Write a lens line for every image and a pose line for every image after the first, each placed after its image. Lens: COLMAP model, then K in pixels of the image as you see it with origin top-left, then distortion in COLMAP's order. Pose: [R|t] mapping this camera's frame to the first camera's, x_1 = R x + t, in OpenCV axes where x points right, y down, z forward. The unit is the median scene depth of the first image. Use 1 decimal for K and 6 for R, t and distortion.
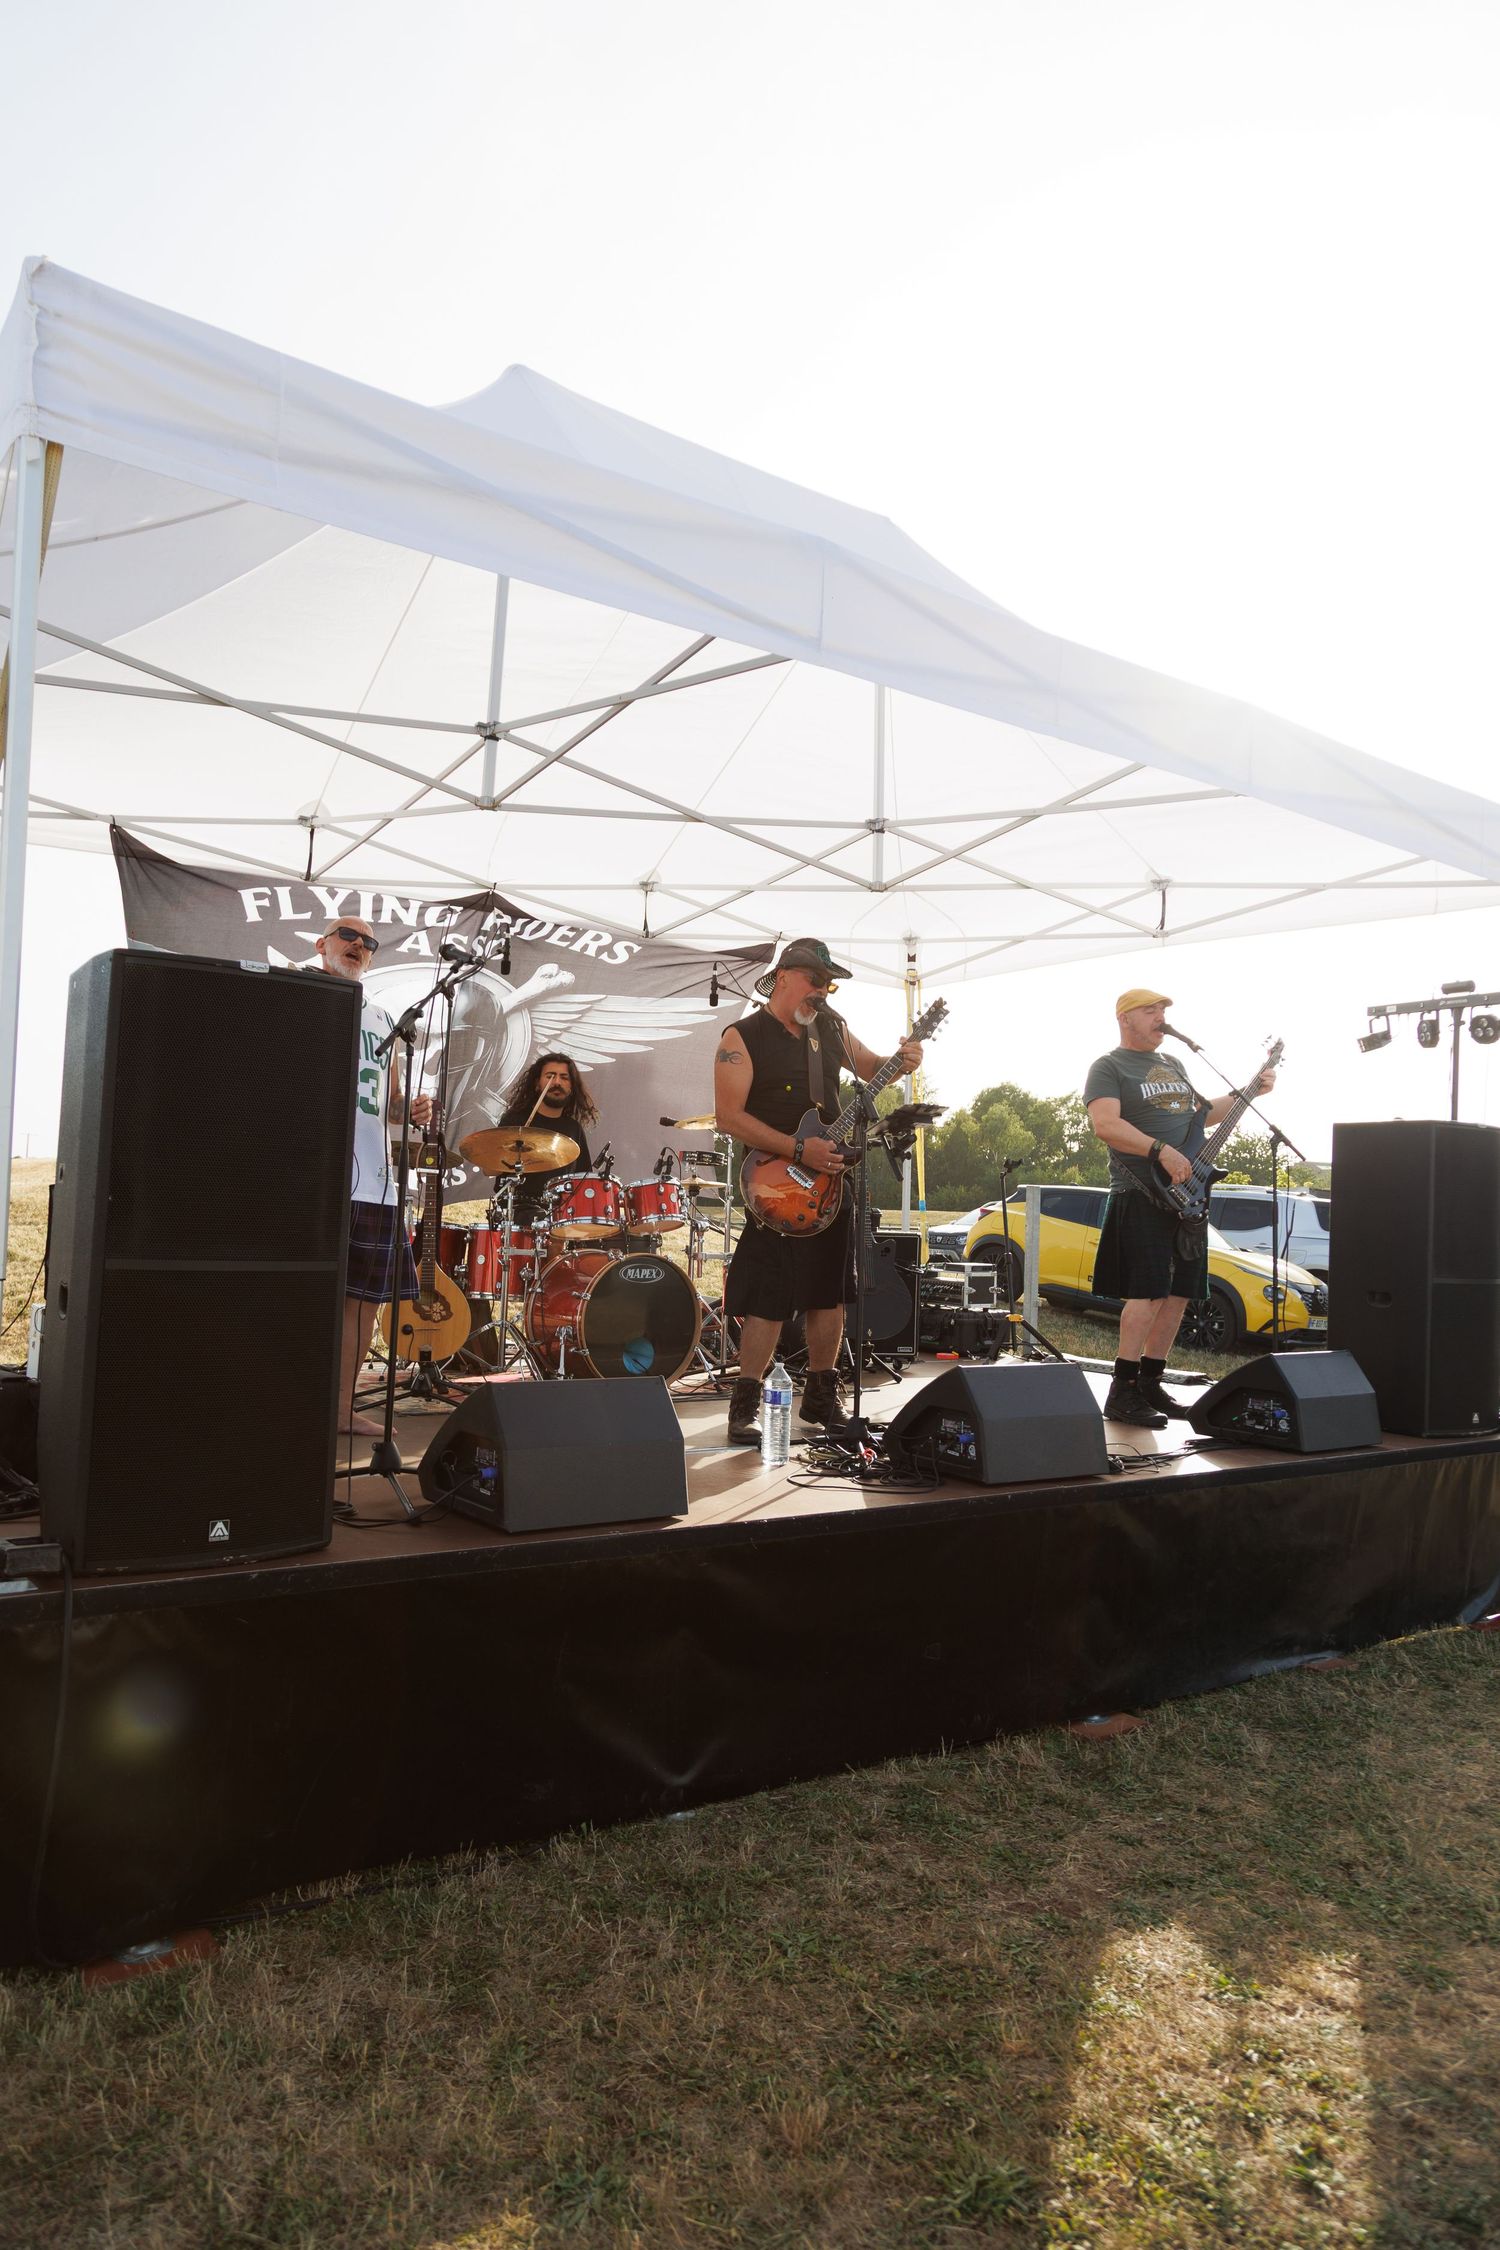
lens RADIAL K [[1483.0, 0, 750.6], [0, 1483.0, 1198.6], [0, 0, 1]] dist [0.080785, -0.000143]
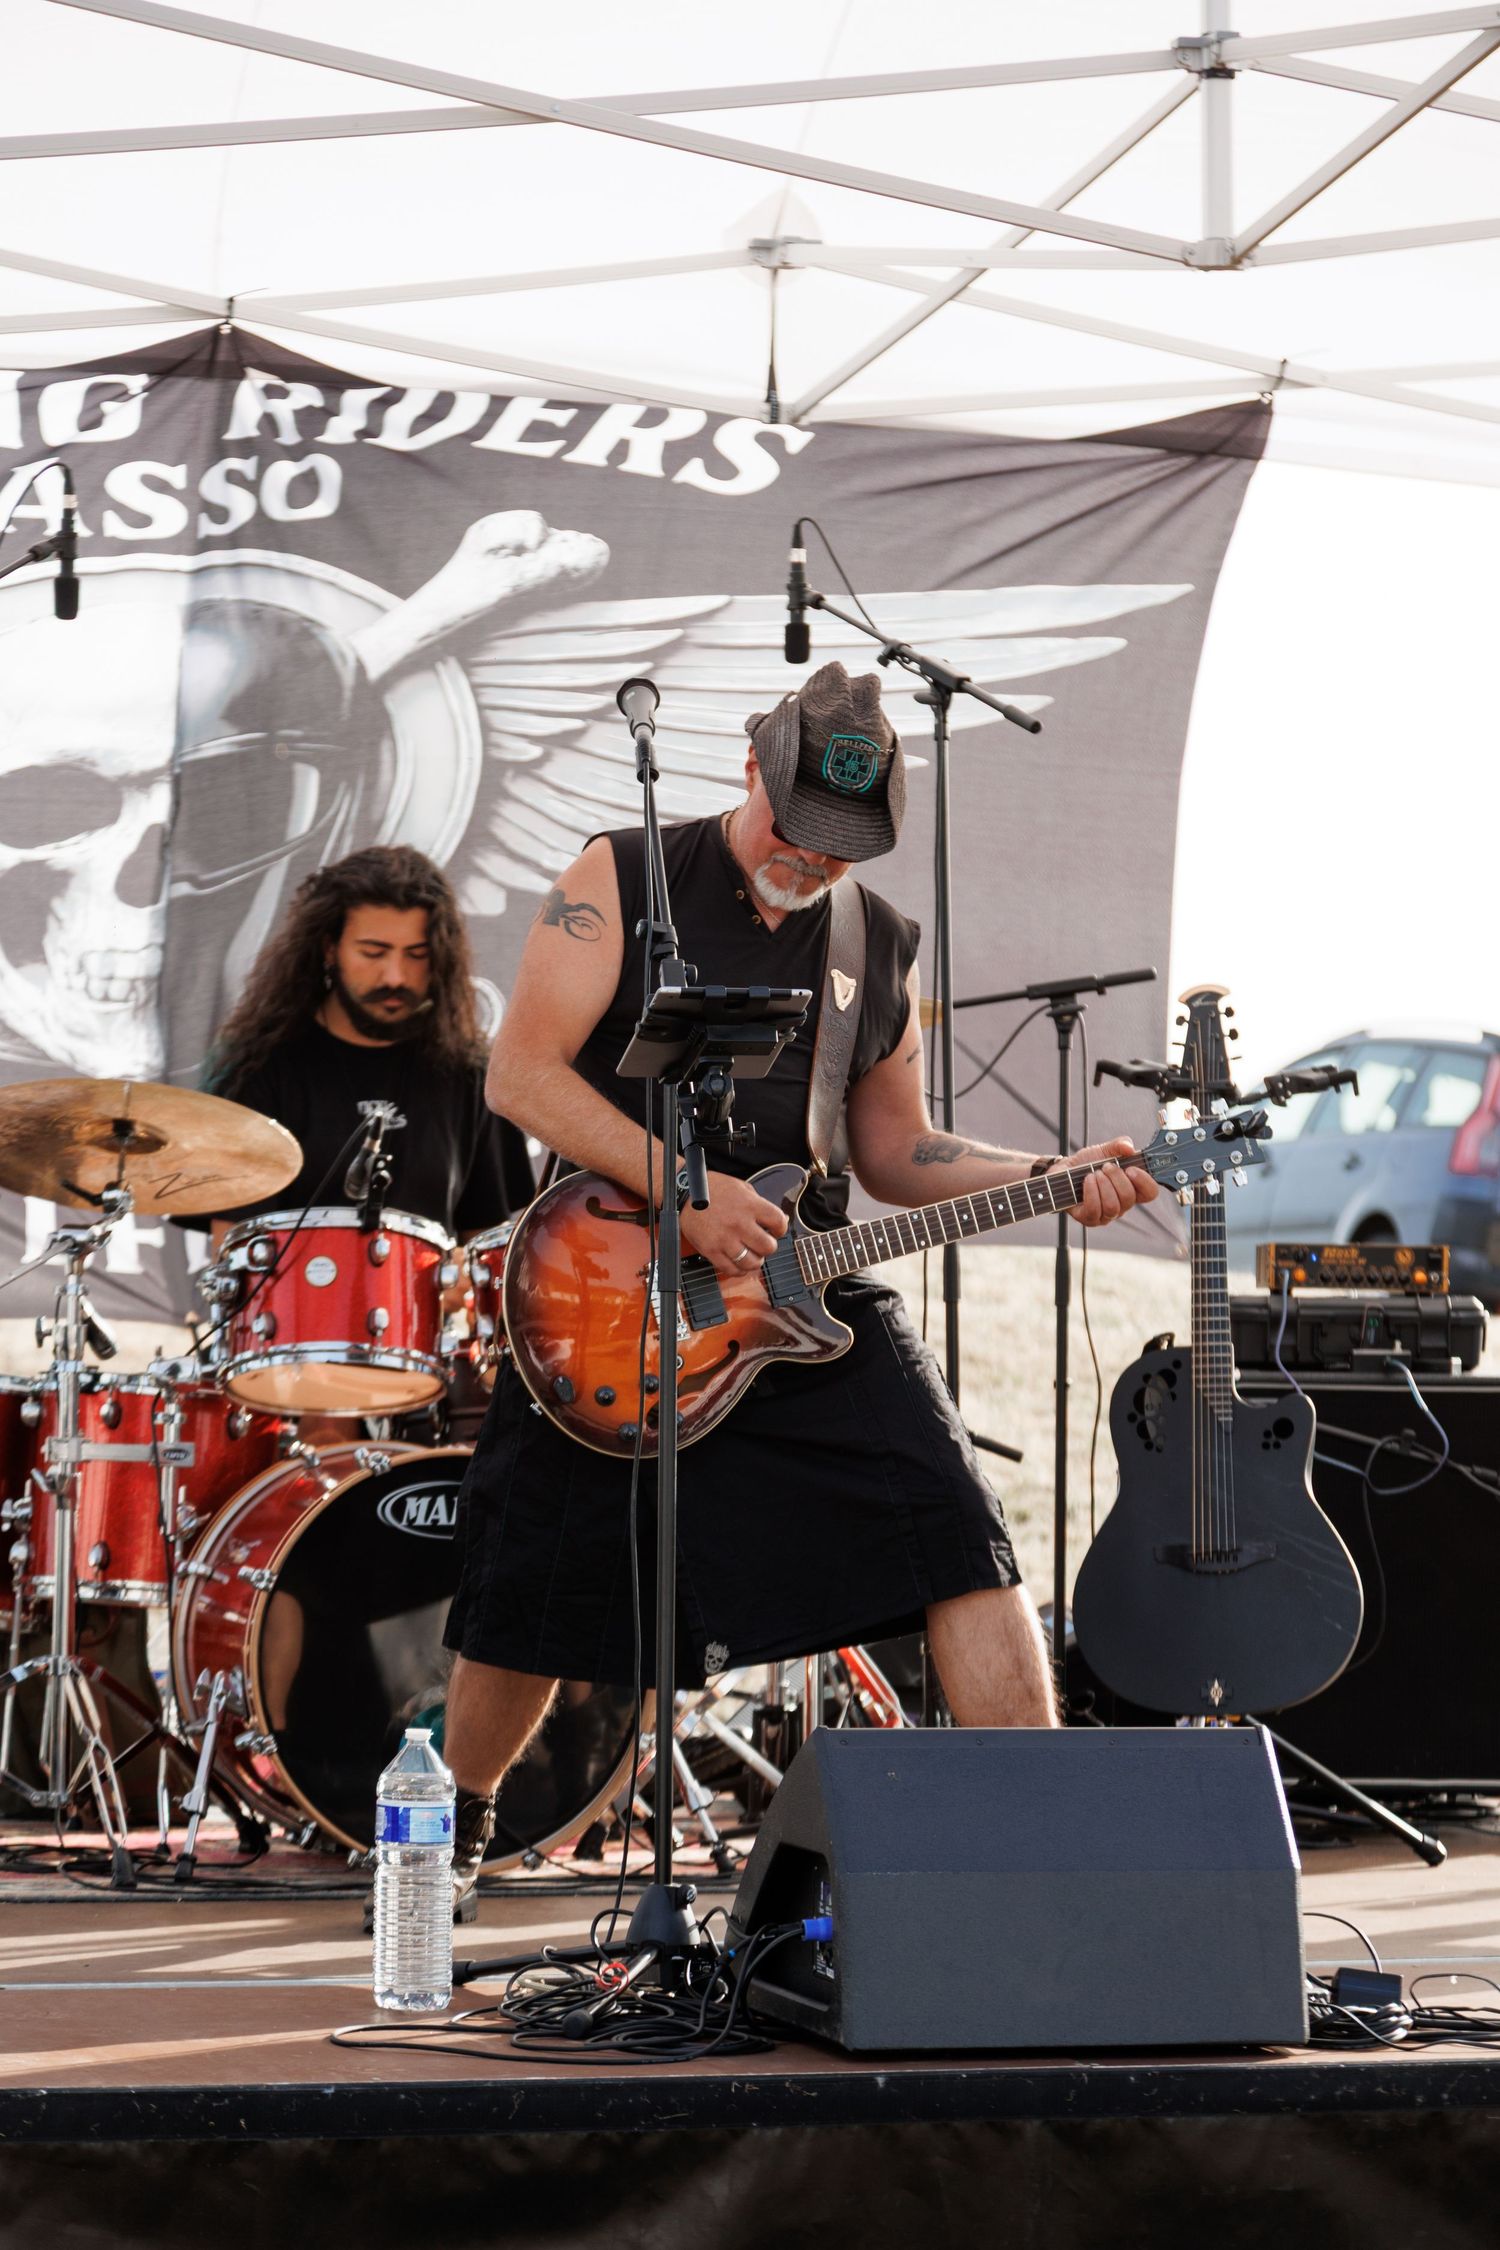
lens RADIAL K [[6809.1, 0, 750.0], [0, 6809.1, 1125.0], [0, 0, 1]] dist [0.037787, 0.962353]
pose [[0.950035, -0.034129, -0.310273, 0.360952], [0.028750, 0.999347, -0.021894, -0.000191], [0.310818, 0.011879, 0.950395, -0.328703]]
